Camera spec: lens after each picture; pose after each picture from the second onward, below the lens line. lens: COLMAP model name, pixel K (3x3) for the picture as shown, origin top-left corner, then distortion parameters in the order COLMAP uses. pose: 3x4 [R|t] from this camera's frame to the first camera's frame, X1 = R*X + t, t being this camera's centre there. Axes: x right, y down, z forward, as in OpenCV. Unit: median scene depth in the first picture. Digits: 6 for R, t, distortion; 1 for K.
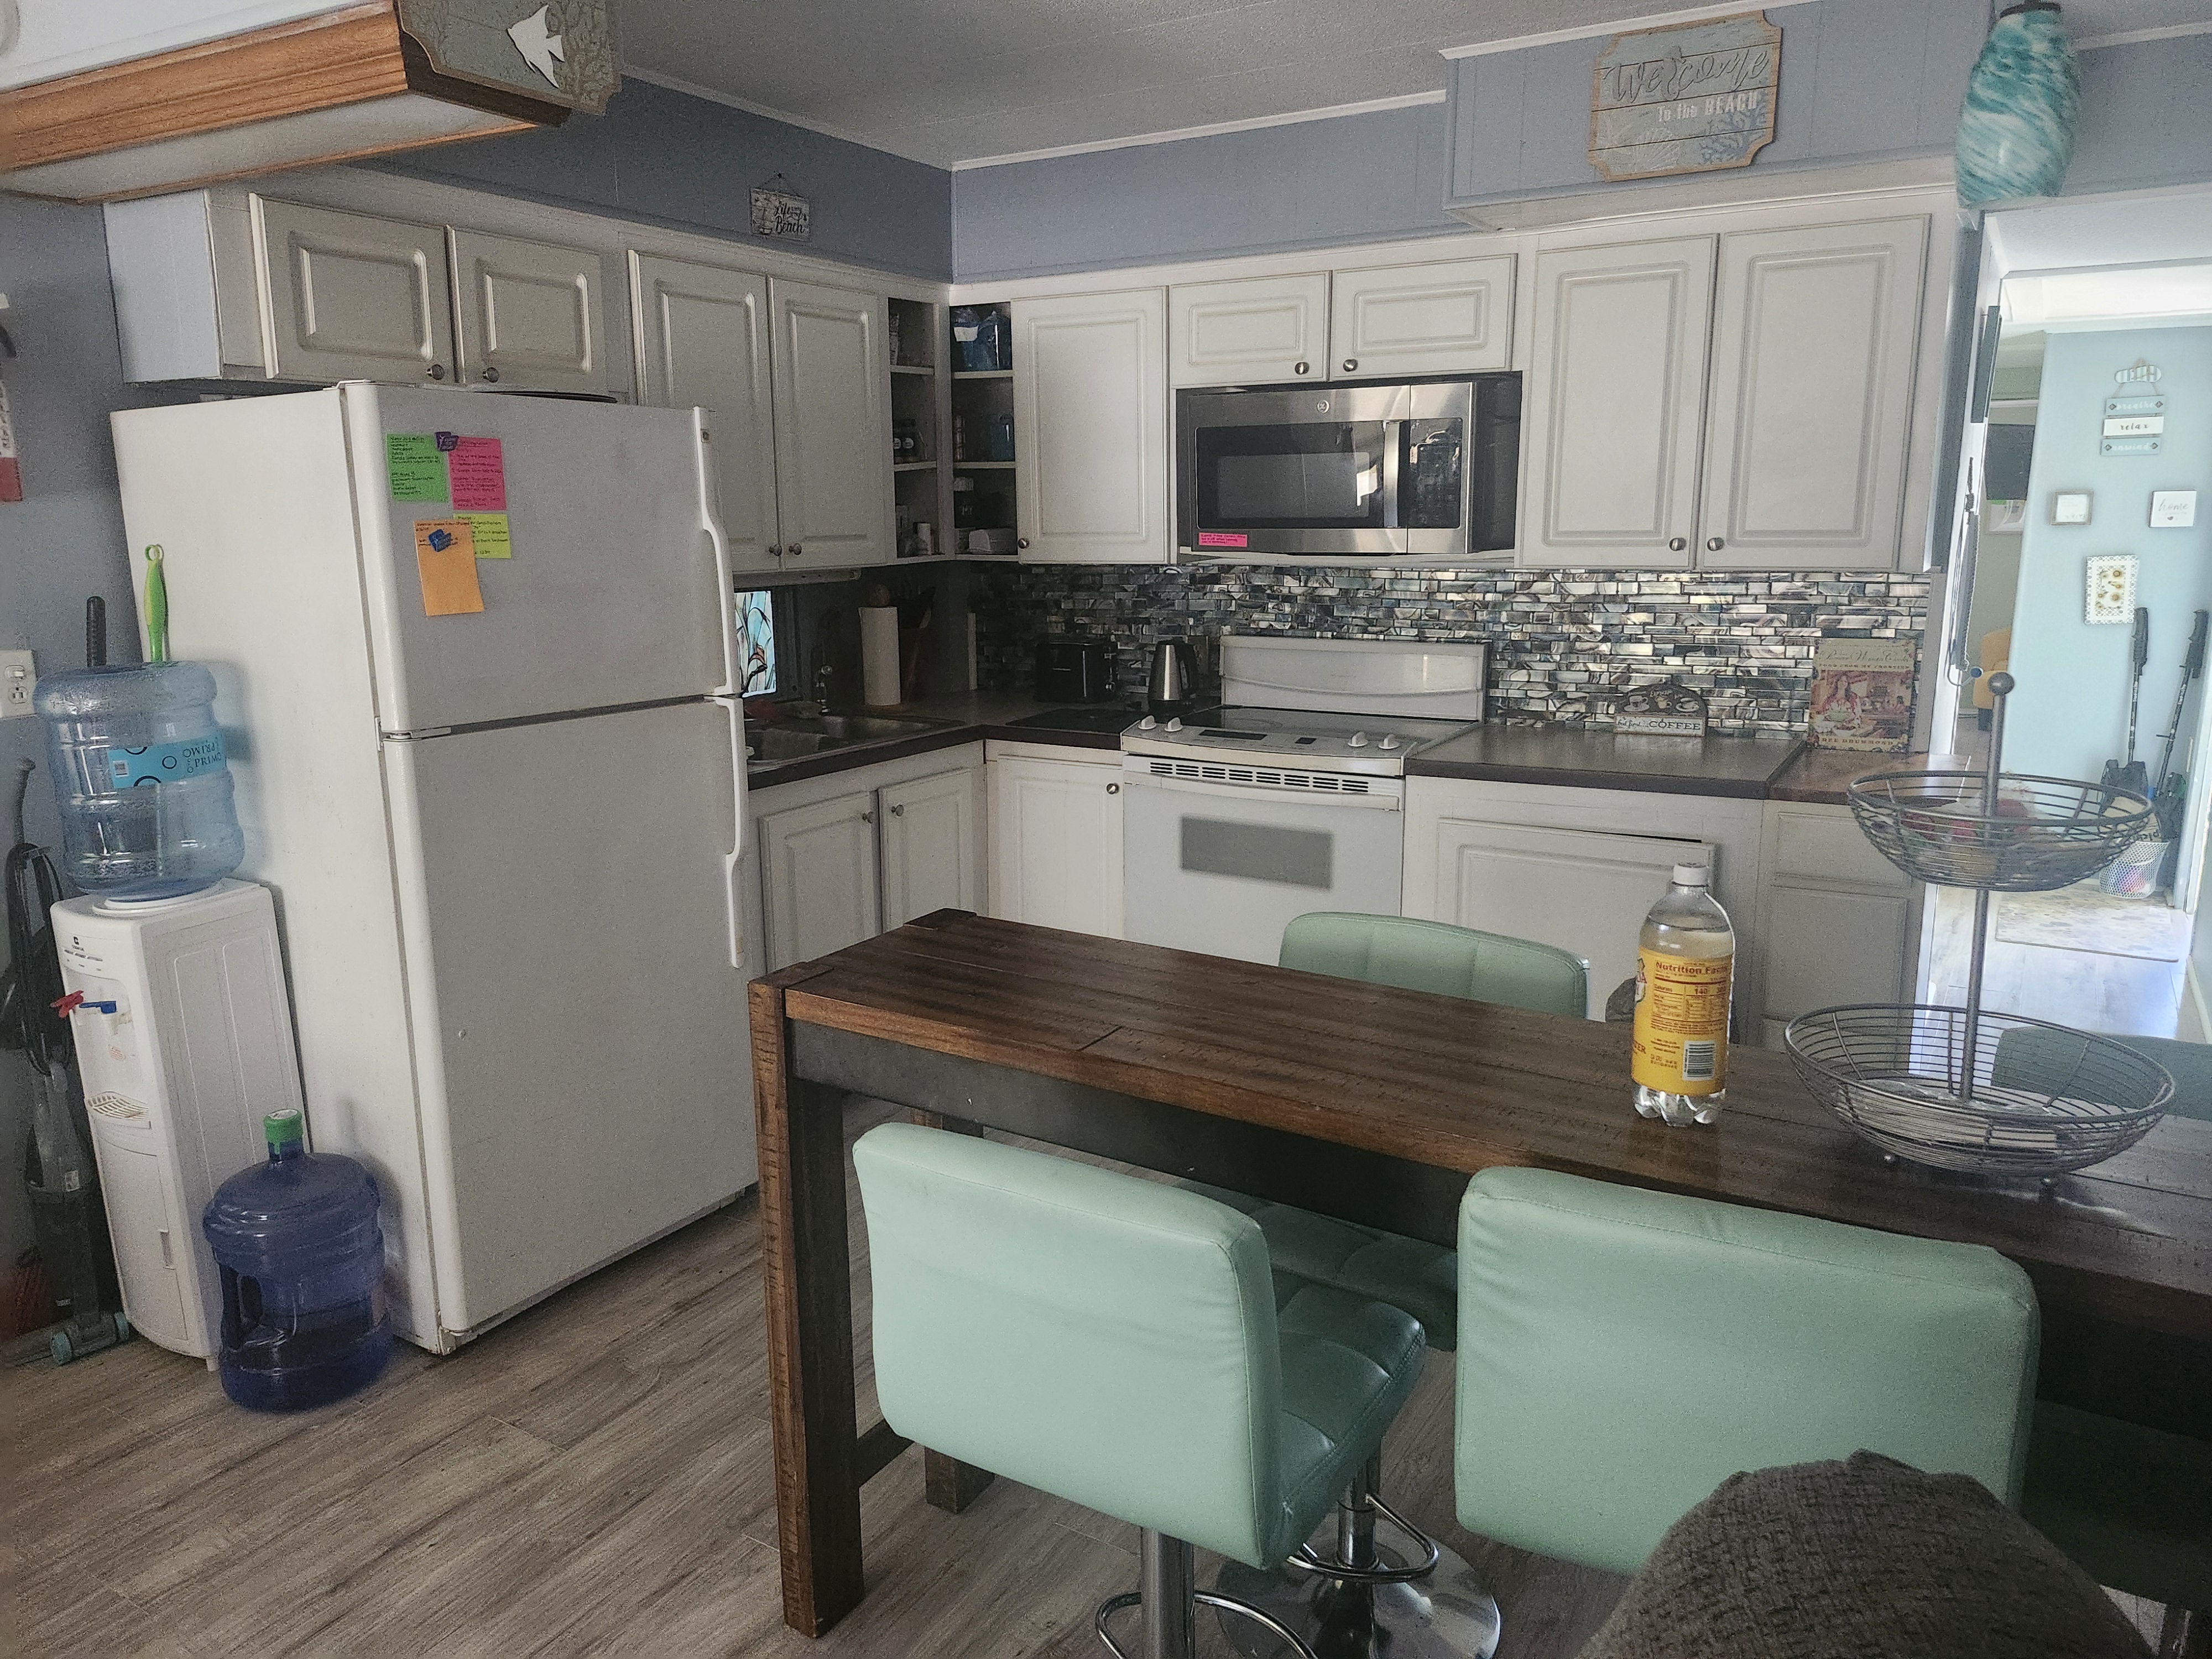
lens RADIAL K [[1523.2, 0, 1071.7], [0, 1523.2, 815.2], [0, 0, 1]] dist [0.080566, -0.091291]
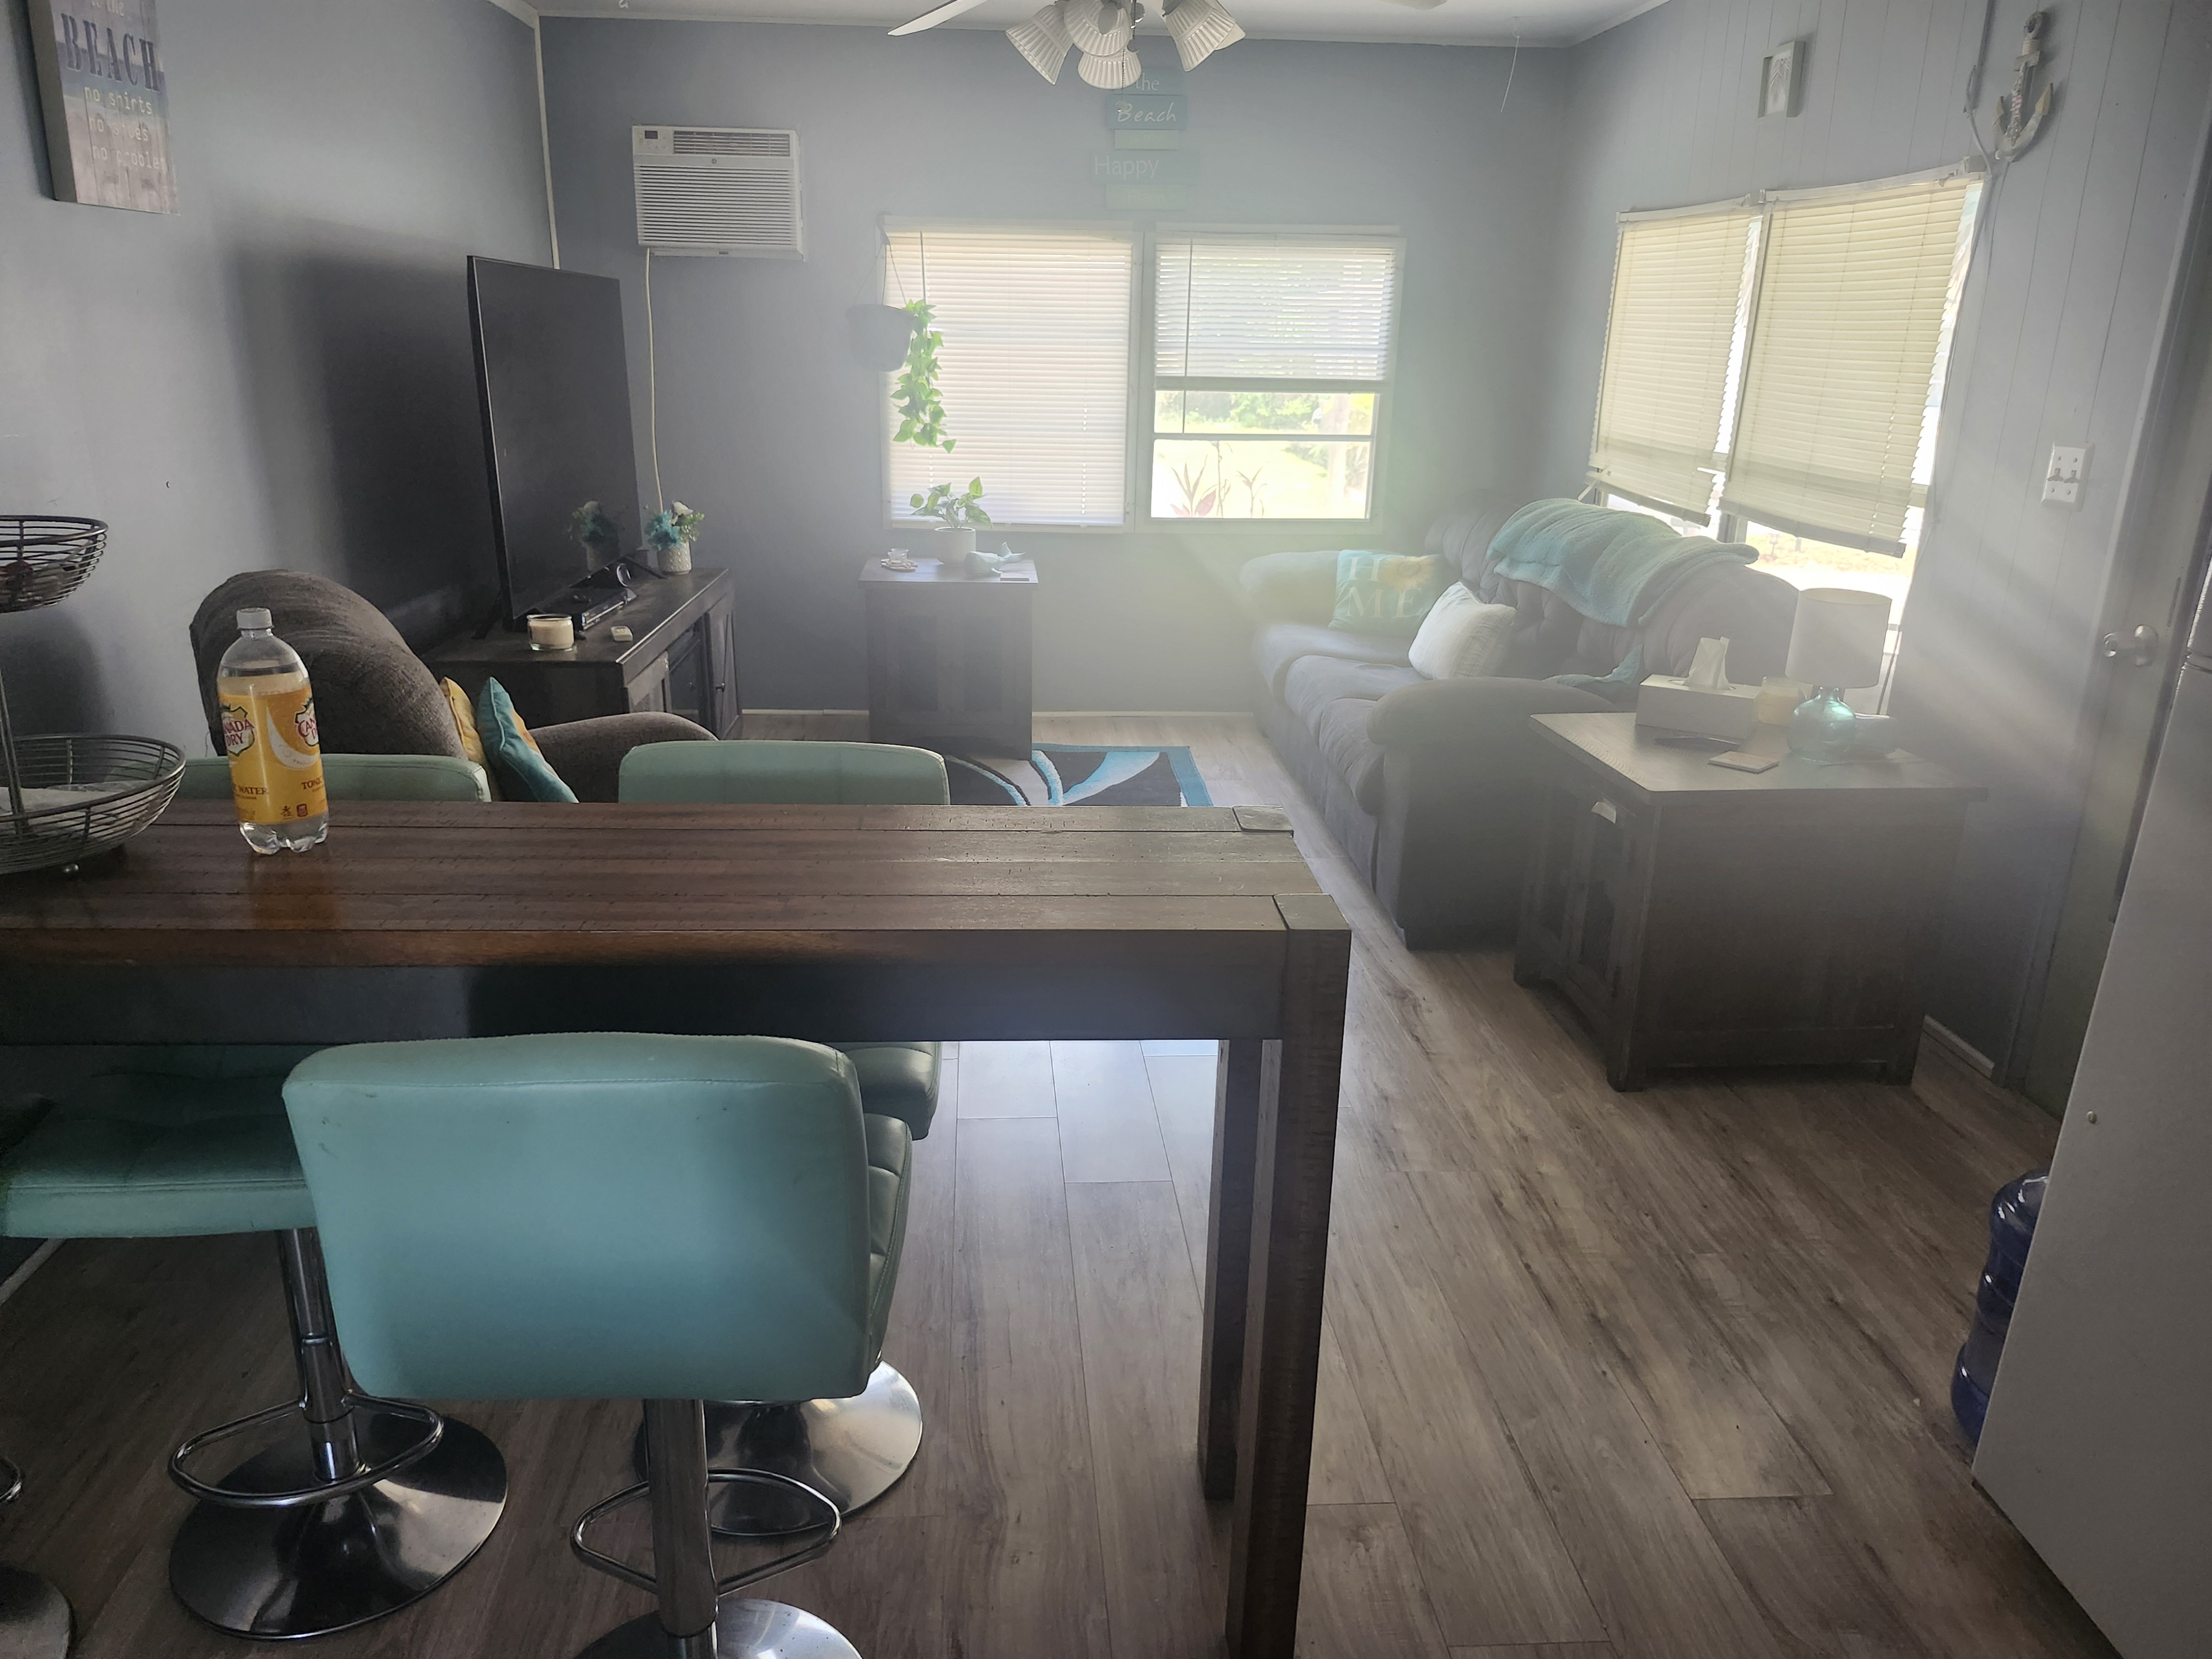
lens RADIAL K [[1592.3, 0, 1106.0], [0, 1592.3, 829.5], [0, 0, 1]] dist [0.042708, 0.002550]
pose [[-0.804166, 0.178166, -0.567075, 0.230582], [-0.128525, 0.879334, 0.458534, -0.168670], [0.580343, 0.441620, -0.684232, 0.846138]]
